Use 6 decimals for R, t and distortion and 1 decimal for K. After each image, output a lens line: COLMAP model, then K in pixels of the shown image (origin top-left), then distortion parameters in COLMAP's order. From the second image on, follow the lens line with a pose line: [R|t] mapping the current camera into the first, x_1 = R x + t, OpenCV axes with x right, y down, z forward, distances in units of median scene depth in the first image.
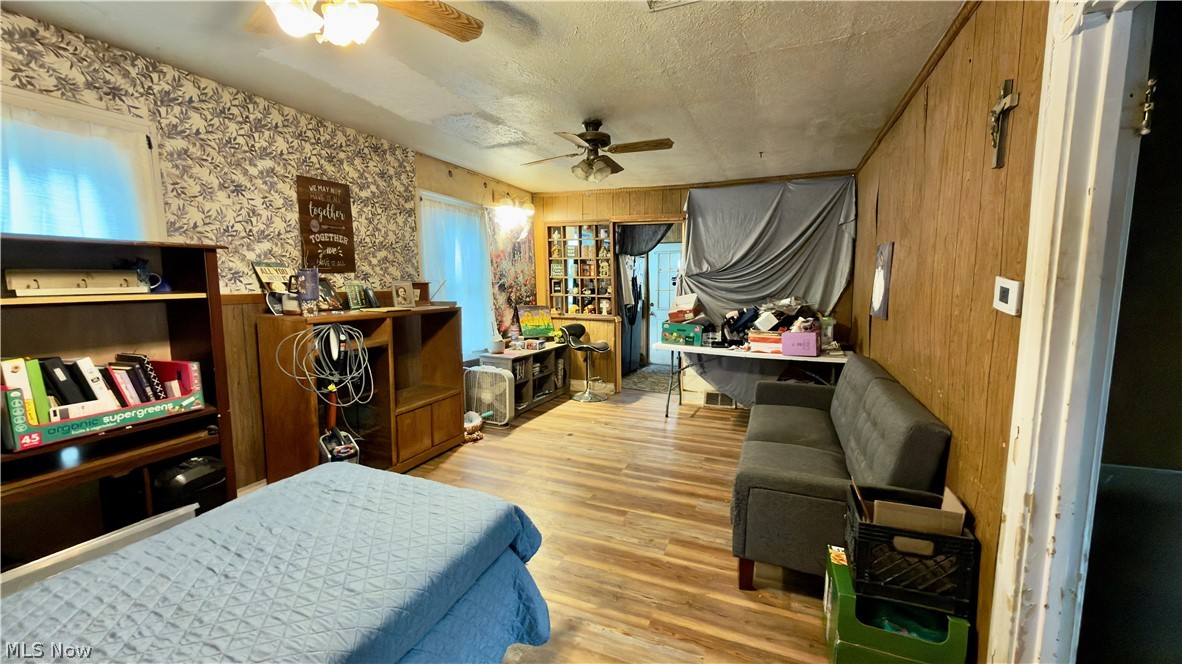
lens RADIAL K [[468.8, 0, 590.0], [0, 468.8, 335.2], [0, 0, 1]] dist [-0.000824, 0.000062]
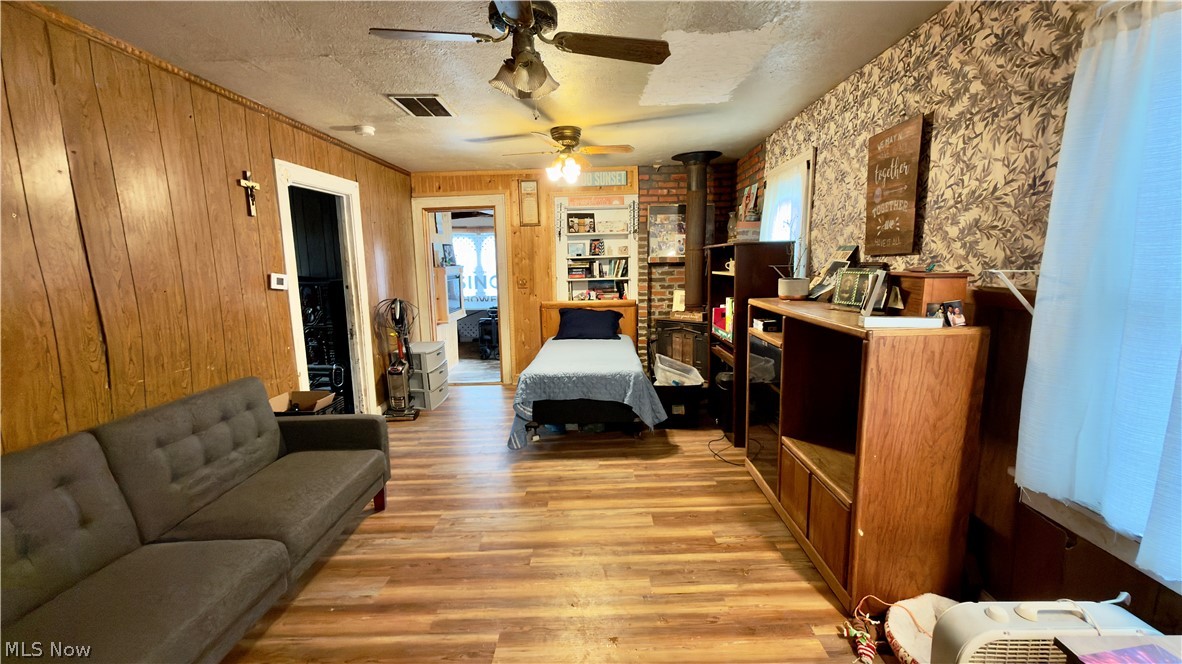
lens RADIAL K [[468.8, 0, 585.1], [0, 468.8, 331.2], [0, 0, 1]] dist [-0.000824, 0.000062]
pose [[-0.932089, 0.074673, -0.354450, 0.153983], [-0.020533, 0.966055, 0.257518, -0.203392], [0.361648, 0.247308, -0.898916, 1.559000]]
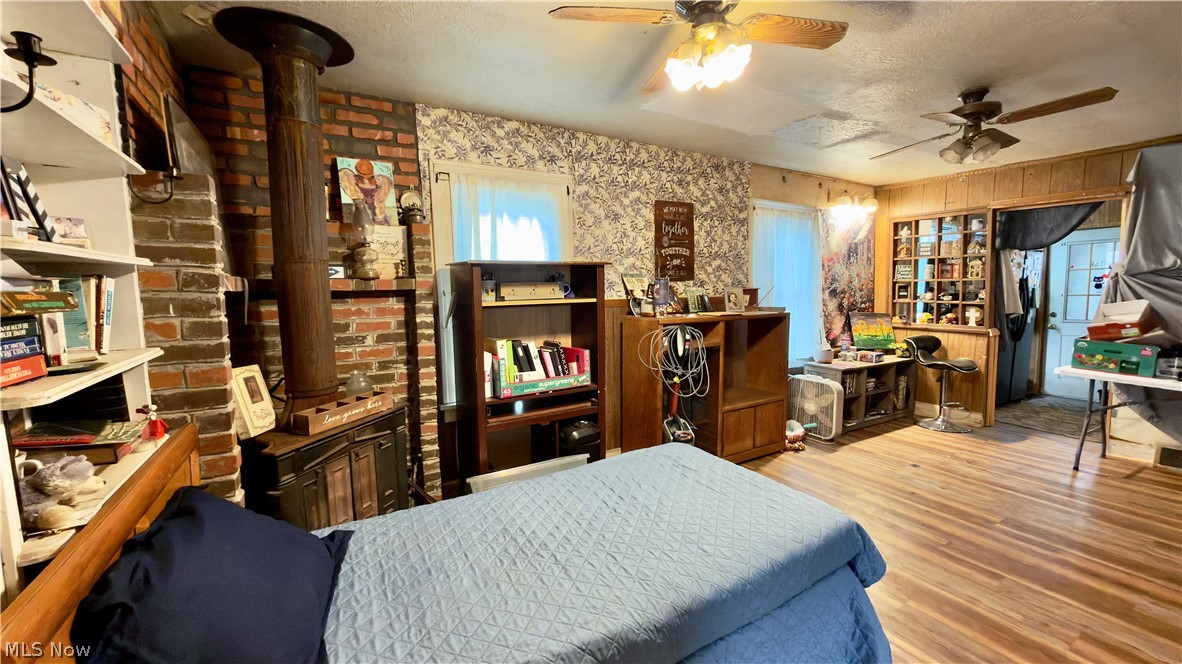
lens RADIAL K [[468.8, 0, 592.3], [0, 468.8, 334.7], [0, 0, 1]] dist [-0.000824, 0.000062]
pose [[0.802493, 0.046551, -0.594843, -0.023298], [-0.054579, 0.998499, 0.004508, 0.005208], [0.594160, 0.028849, 0.803829, -0.048395]]
